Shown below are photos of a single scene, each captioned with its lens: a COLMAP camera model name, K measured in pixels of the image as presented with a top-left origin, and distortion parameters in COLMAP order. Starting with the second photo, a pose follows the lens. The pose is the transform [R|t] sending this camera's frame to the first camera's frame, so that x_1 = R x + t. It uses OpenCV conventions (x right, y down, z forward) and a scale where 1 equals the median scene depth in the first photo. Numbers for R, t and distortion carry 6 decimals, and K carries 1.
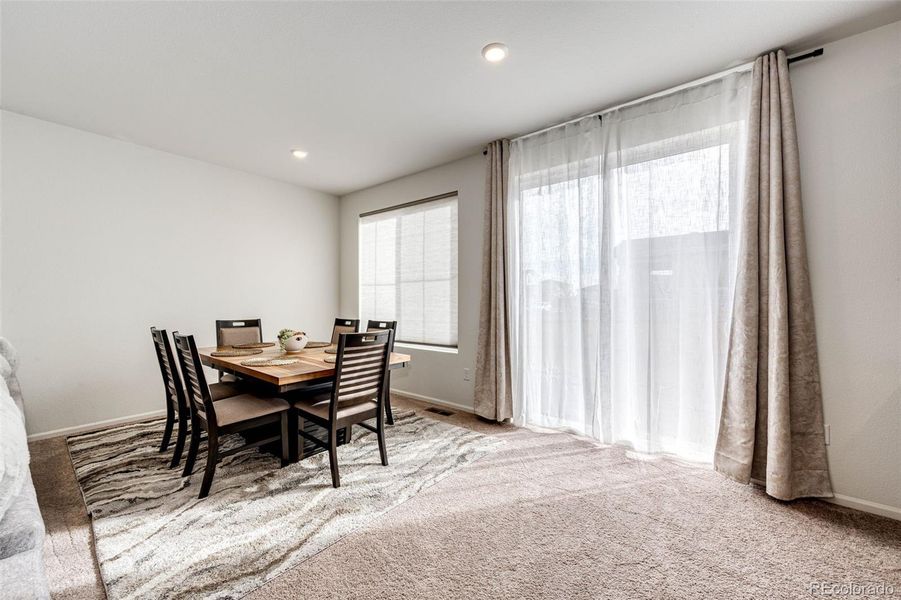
lens RADIAL K [[359.1, 0, 449.1], [0, 359.1, 296.7], [0, 0, 1]] dist [0.001006, 0.000215]
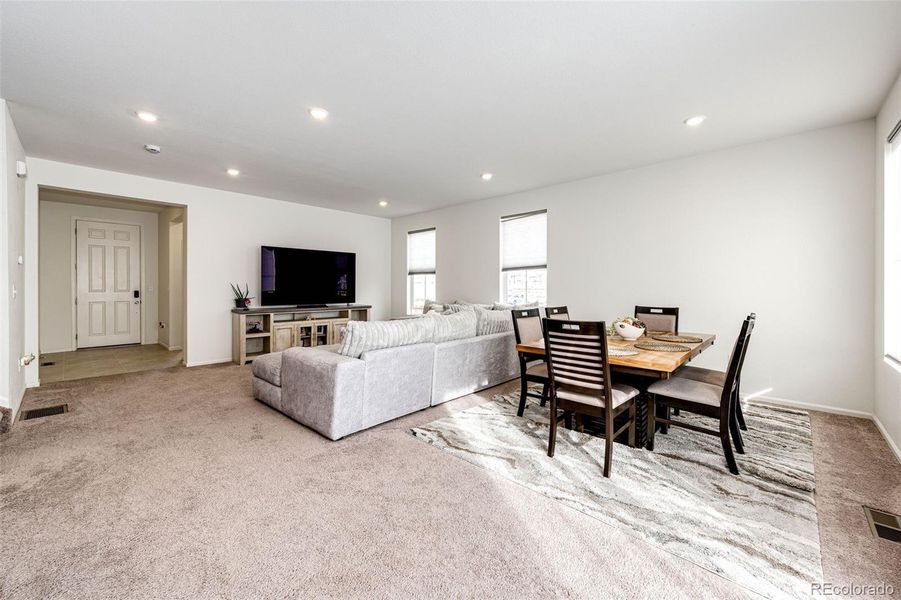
lens RADIAL K [[359.1, 0, 456.0], [0, 359.1, 291.5], [0, 0, 1]] dist [0.001006, 0.000215]
pose [[-0.070200, 0.009779, -0.997485, 0.786996], [0.007741, 0.999927, 0.009258, 0.008065], [0.997503, -0.007071, -0.070270, 0.768966]]
